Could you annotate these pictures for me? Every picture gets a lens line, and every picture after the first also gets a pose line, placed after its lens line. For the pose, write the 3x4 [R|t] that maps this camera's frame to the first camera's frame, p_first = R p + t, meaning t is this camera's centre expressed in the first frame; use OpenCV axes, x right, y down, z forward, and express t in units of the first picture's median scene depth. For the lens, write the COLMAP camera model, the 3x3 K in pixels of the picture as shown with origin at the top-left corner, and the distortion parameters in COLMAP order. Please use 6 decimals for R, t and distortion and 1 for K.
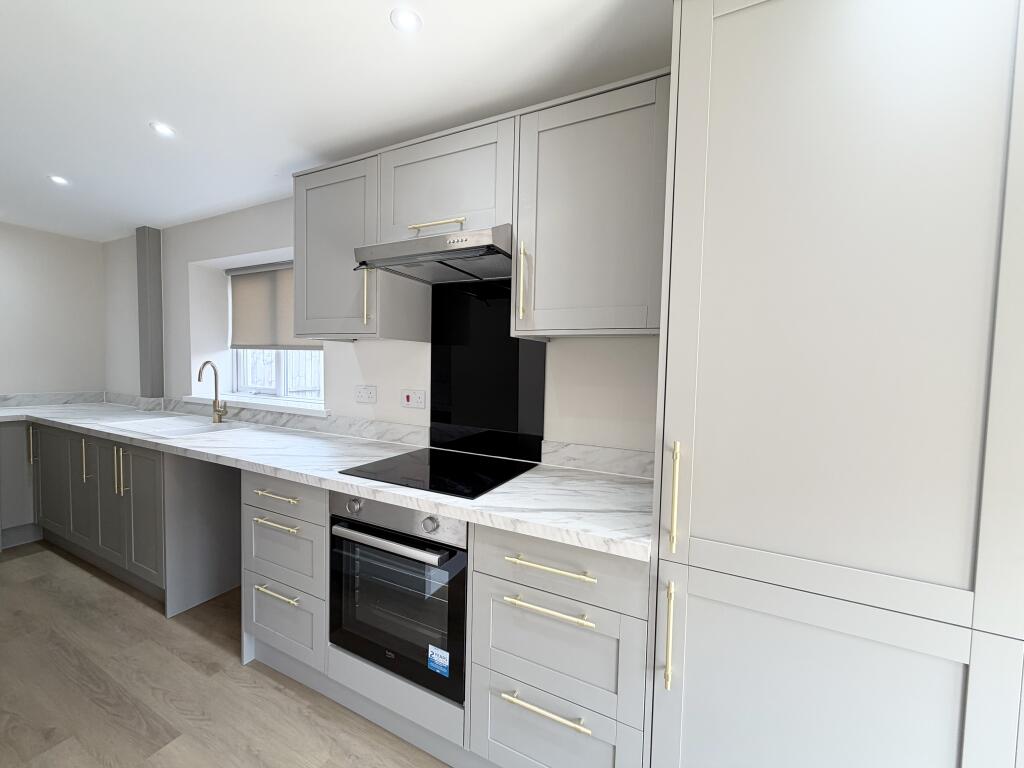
lens RADIAL K [[407.7, 0, 508.9], [0, 407.7, 382.8], [0, 0, 1]] dist [0.000429, 0.000056]
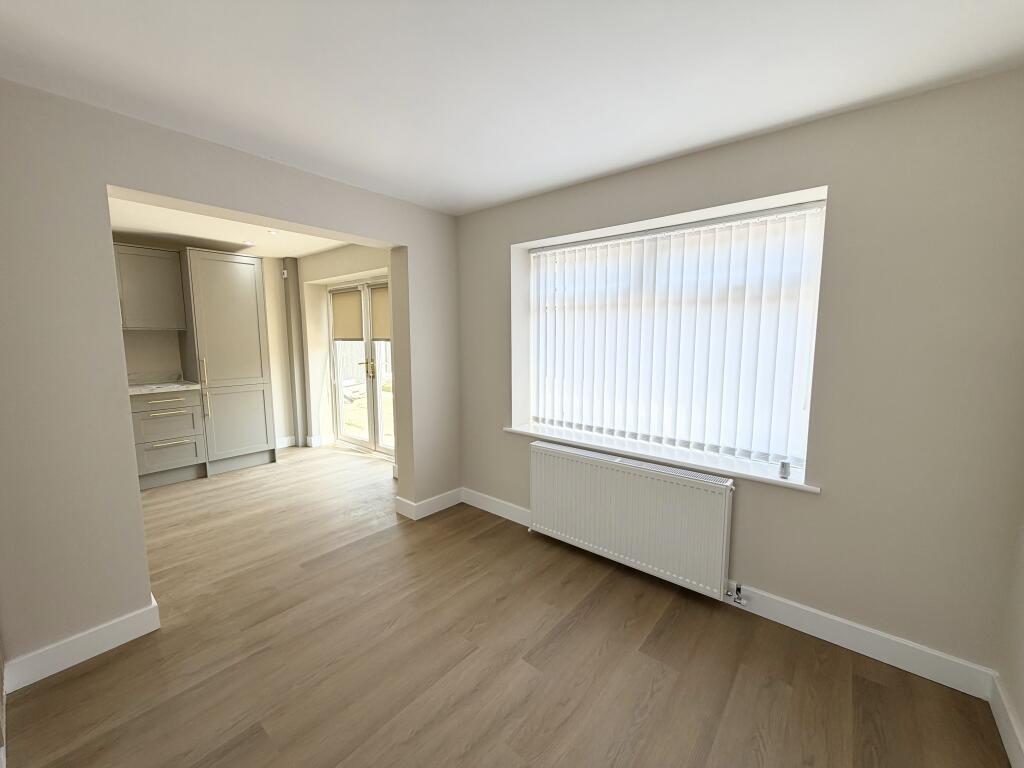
lens RADIAL K [[407.7, 0, 512.9], [0, 407.7, 384.1], [0, 0, 1]] dist [0.000429, 0.000056]
pose [[0.212773, -0.132309, 0.968102, -1.454363], [0.051981, 0.990919, 0.124003, 0.026857], [-0.975718, 0.023938, 0.217719, -1.452906]]
